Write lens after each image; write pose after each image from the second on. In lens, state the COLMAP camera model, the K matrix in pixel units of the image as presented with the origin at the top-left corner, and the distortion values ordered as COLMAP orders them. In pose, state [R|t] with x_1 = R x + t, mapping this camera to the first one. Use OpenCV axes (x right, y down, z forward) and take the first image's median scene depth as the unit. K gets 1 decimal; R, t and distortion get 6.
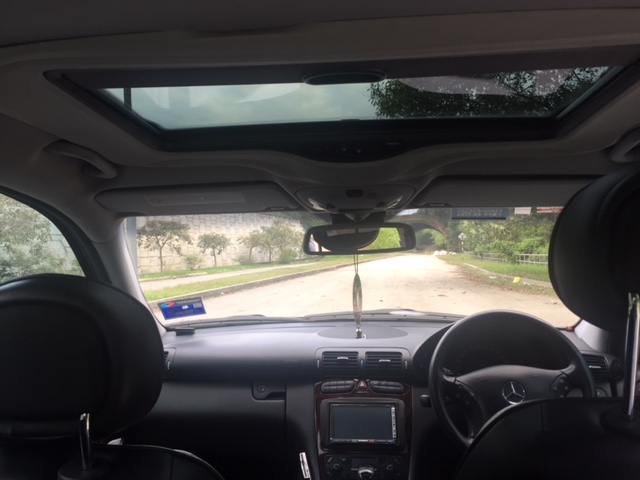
lens RADIAL K [[549.3, 0, 319.4], [0, 549.3, 240.6], [0, 0, 1]] dist [0.060352, -0.060710]
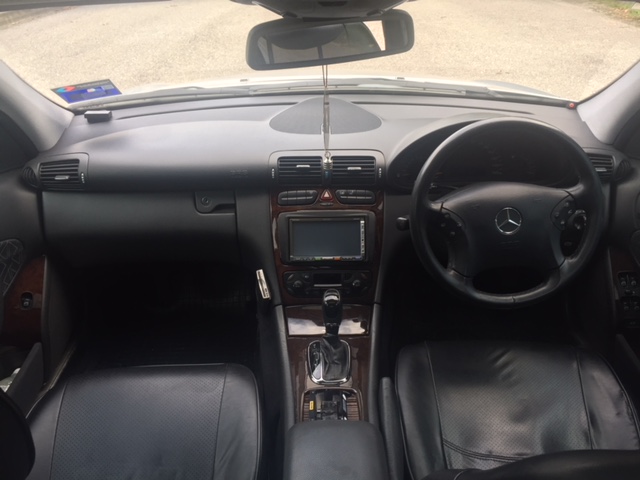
lens RADIAL K [[549.3, 0, 320.6], [0, 549.3, 241.0], [0, 0, 1]] dist [0.060352, -0.060710]
pose [[0.995651, -0.041342, 0.083488, -0.004476], [-0.007691, 0.856613, 0.515901, -0.114337], [-0.092846, -0.514300, 0.852570, 0.257961]]
